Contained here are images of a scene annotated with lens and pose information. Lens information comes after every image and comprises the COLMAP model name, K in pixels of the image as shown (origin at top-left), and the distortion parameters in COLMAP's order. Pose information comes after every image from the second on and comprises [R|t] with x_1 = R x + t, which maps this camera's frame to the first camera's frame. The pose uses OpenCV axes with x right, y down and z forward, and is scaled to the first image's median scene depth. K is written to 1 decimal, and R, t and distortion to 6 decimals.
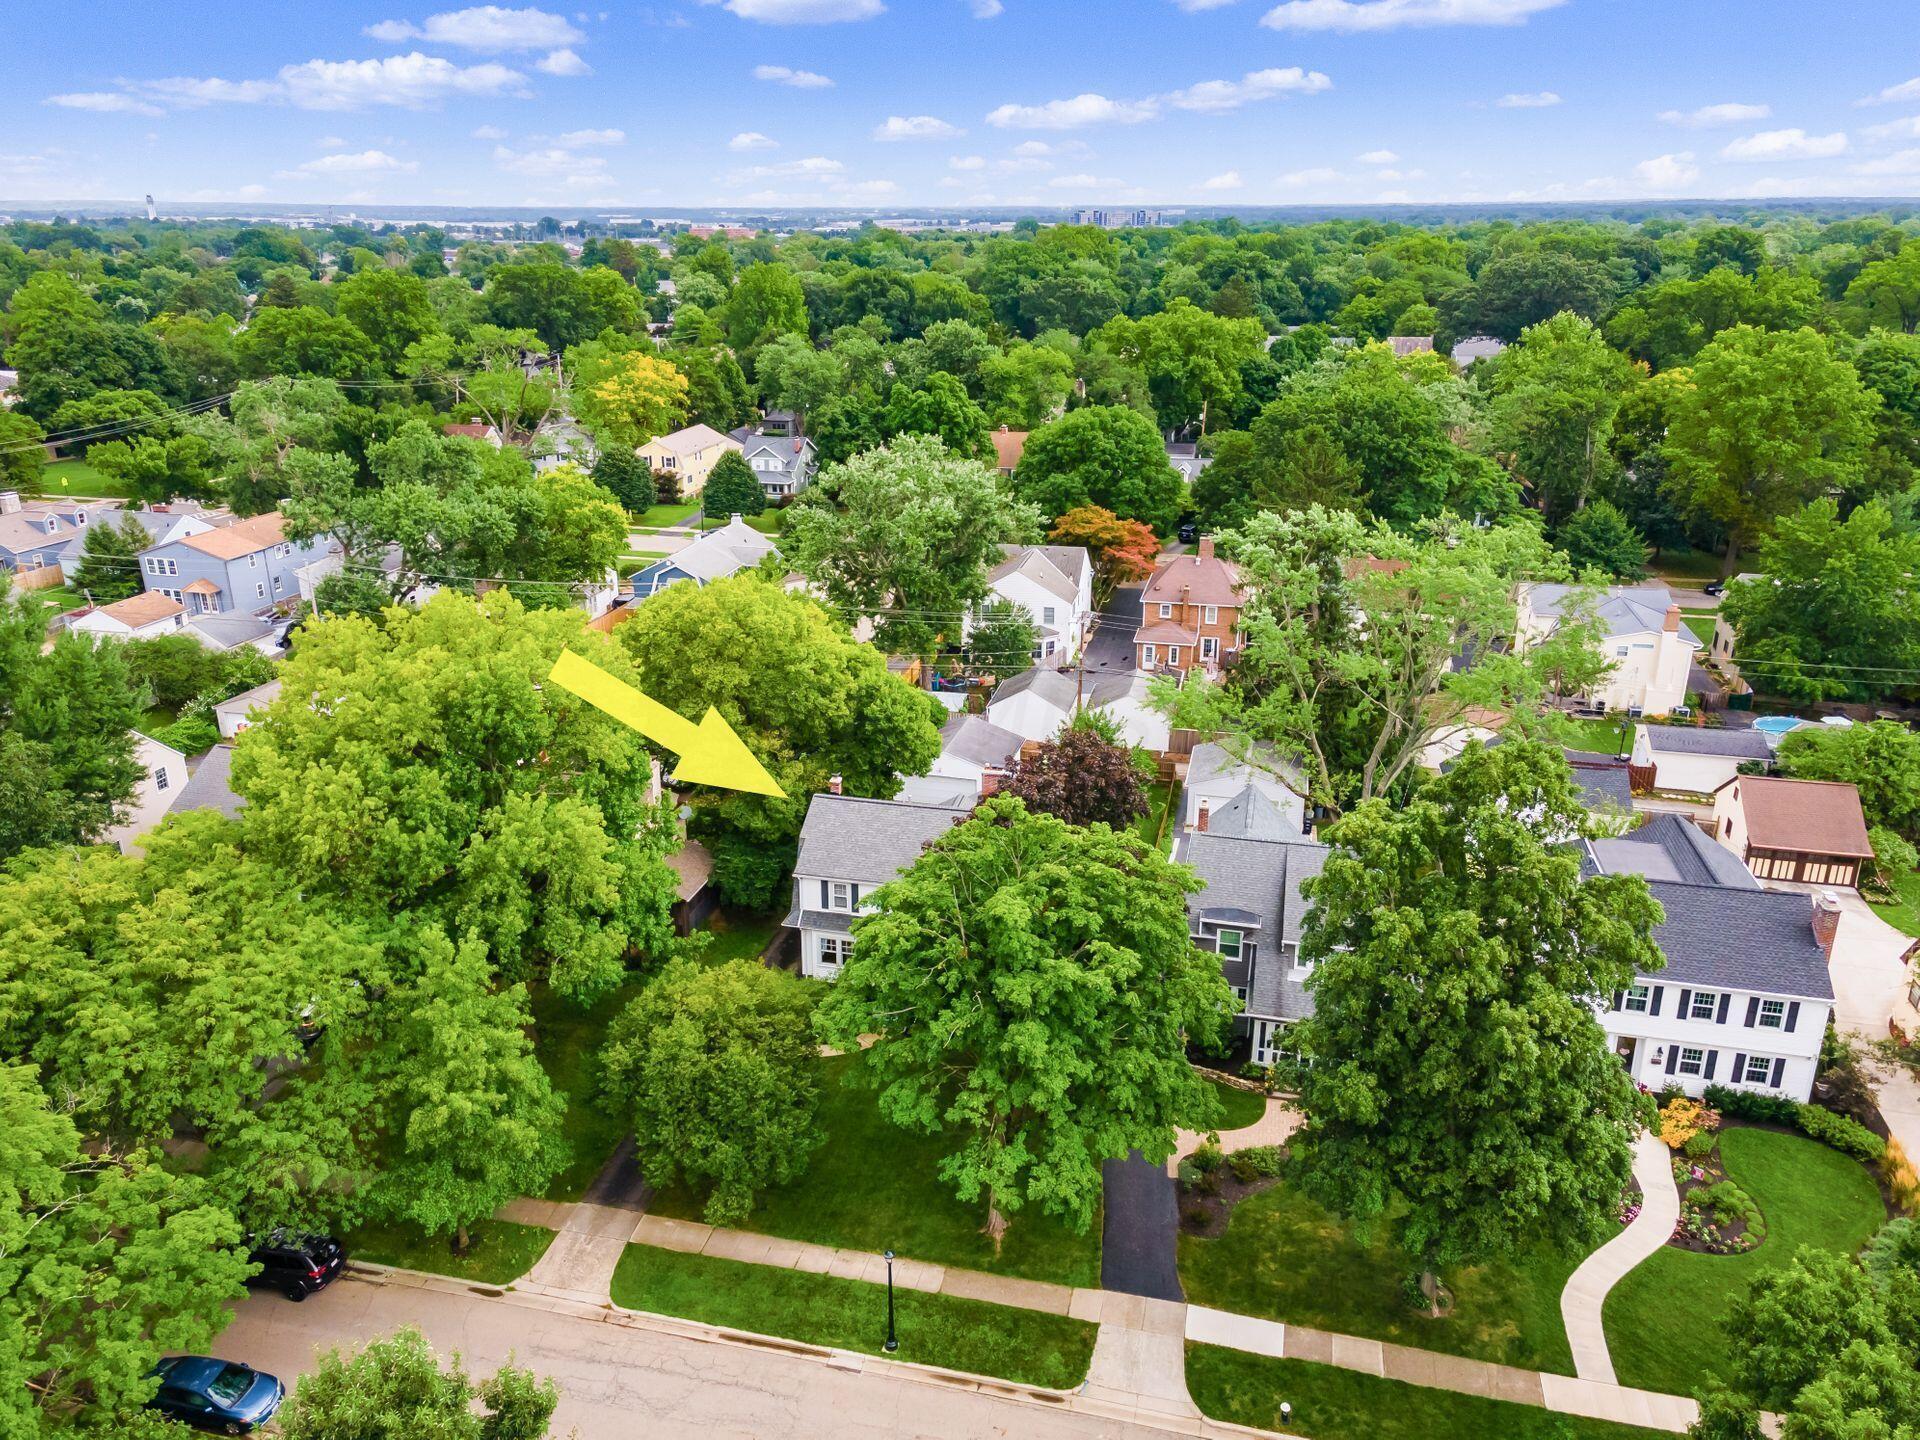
lens RADIAL K [[1415.3, 0, 960.0], [0, 1415.3, 720.0], [0, 0, 1]] dist [0.023087, 0.040764]
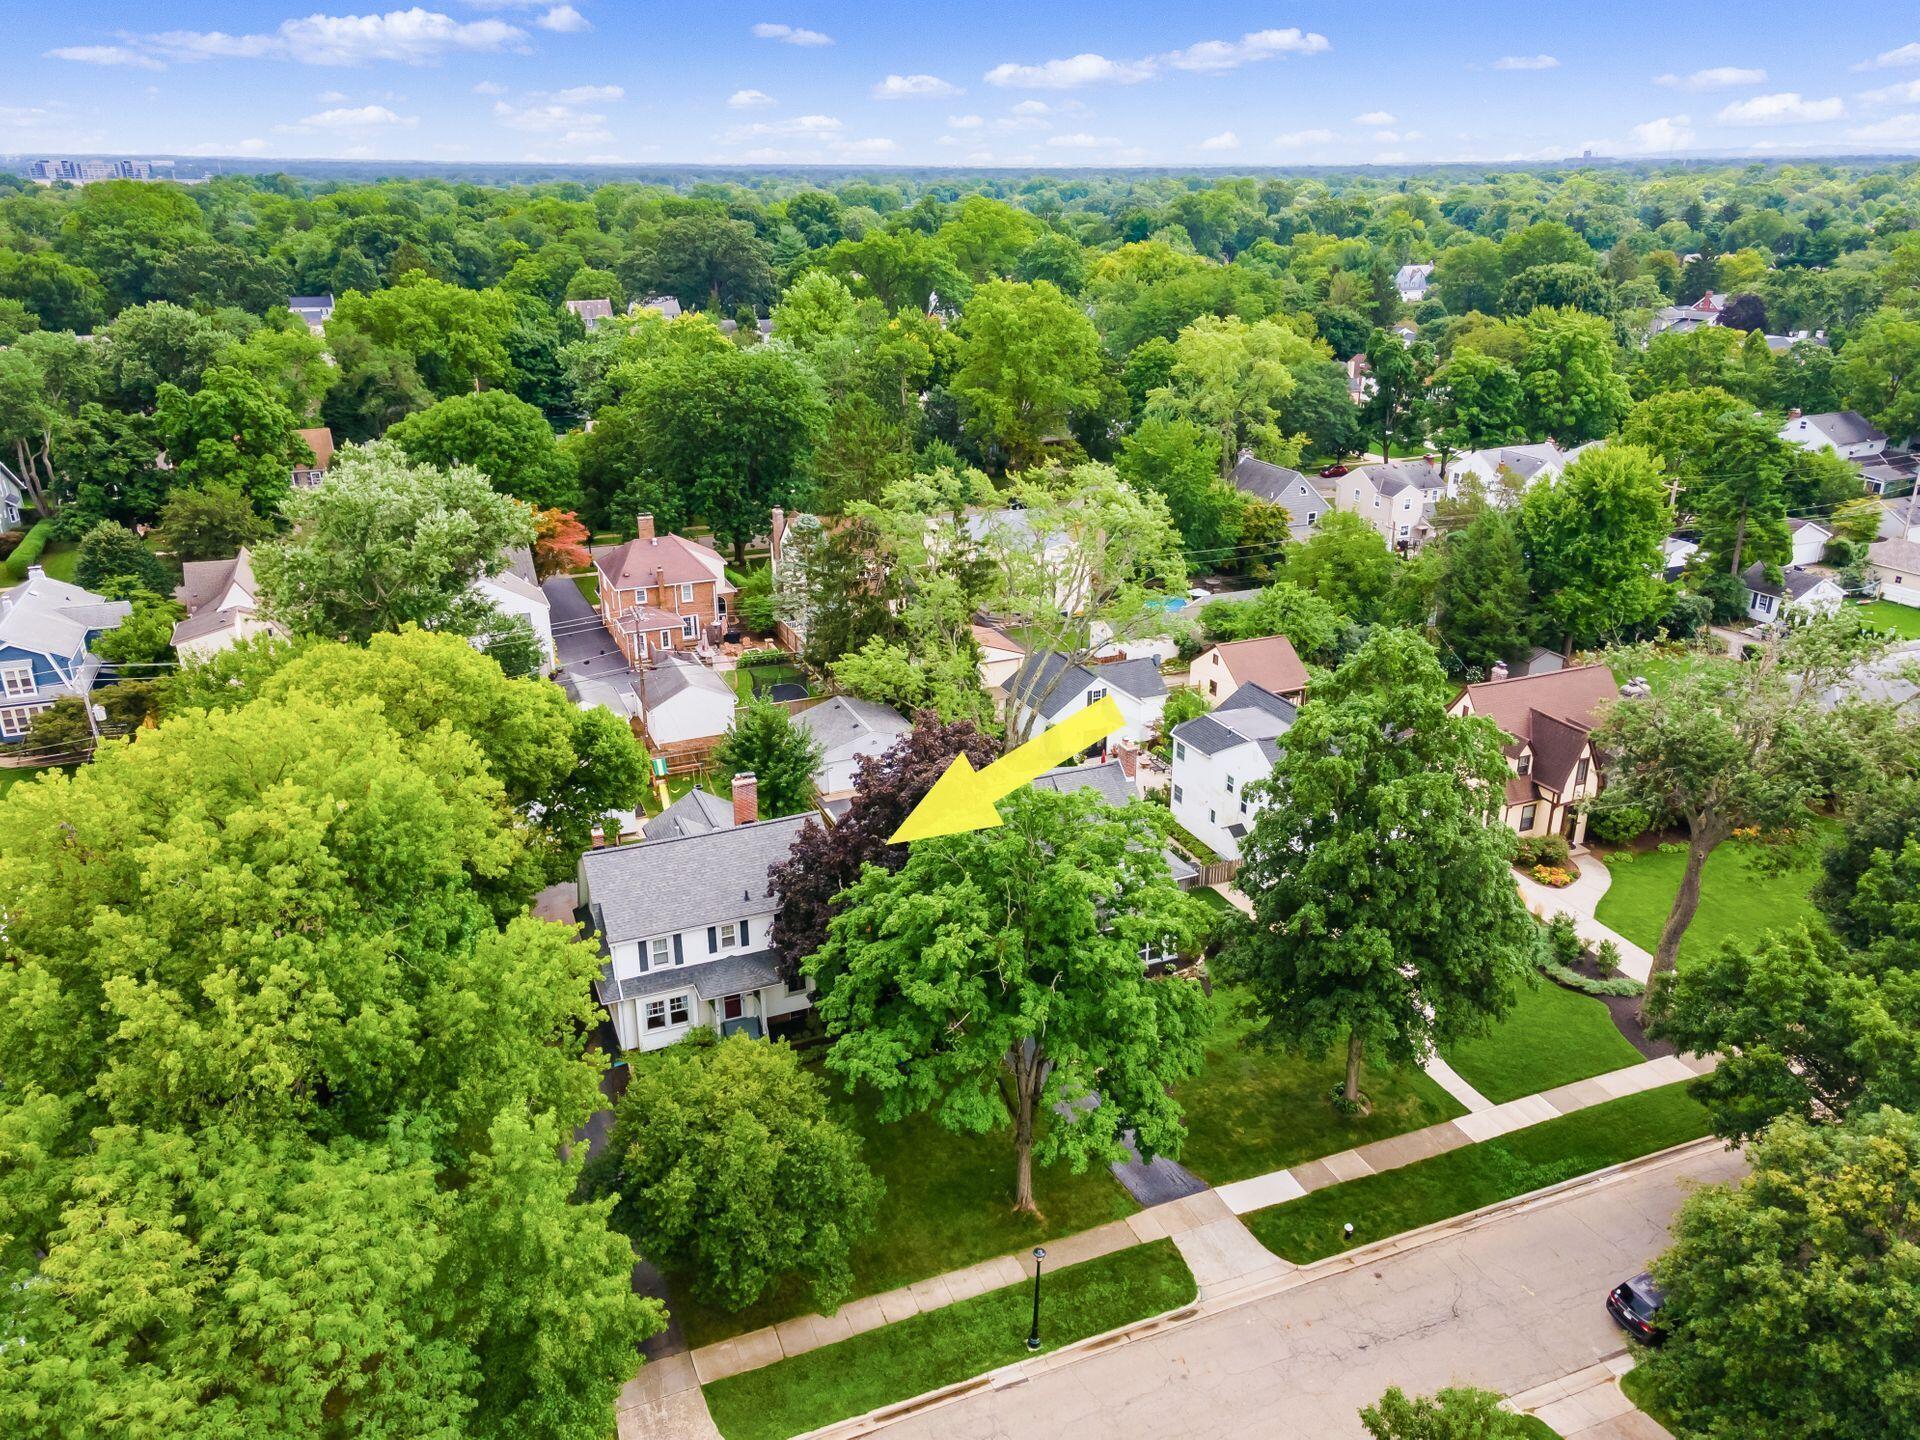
lens RADIAL K [[1405.3, 0, 960.0], [0, 1405.3, 720.0], [0, 0, 1]] dist [0.016734, 0.052888]
pose [[0.806403, -0.216581, 0.550278, -0.452218], [0.201104, 0.975497, 0.089233, -0.072368], [-0.556121, 0.038705, 0.830199, 0.156584]]
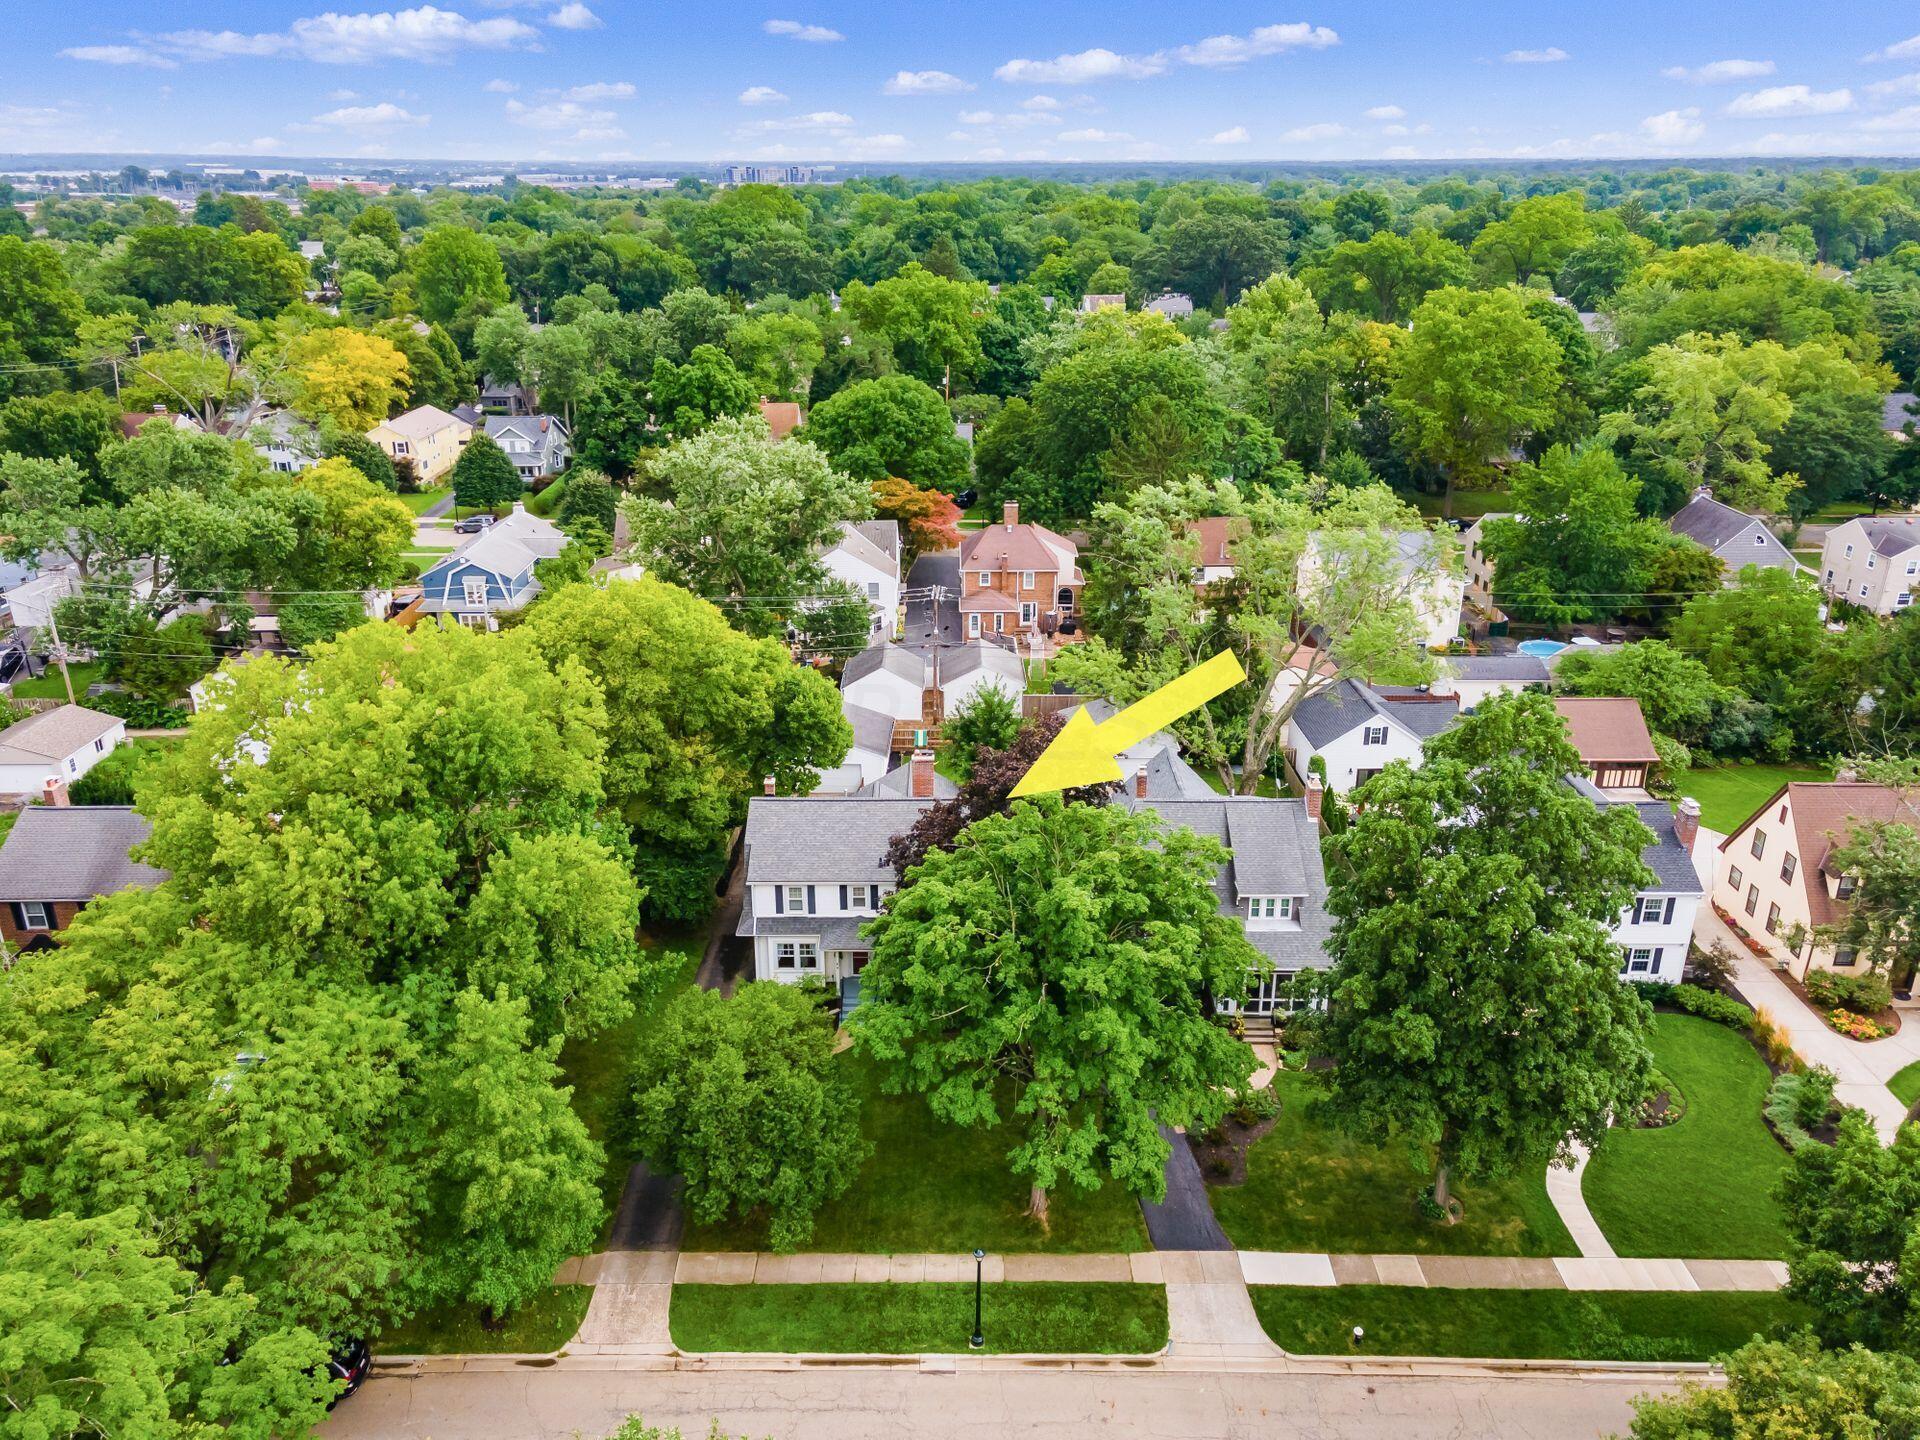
lens RADIAL K [[1405.3, 0, 960.0], [0, 1405.3, 720.0], [0, 0, 1]] dist [0.016734, 0.052888]
pose [[0.972273, -0.085218, 0.217769, -0.201010], [0.078628, 0.996150, 0.038766, -0.032564], [-0.220235, -0.020568, 0.975230, 0.029084]]
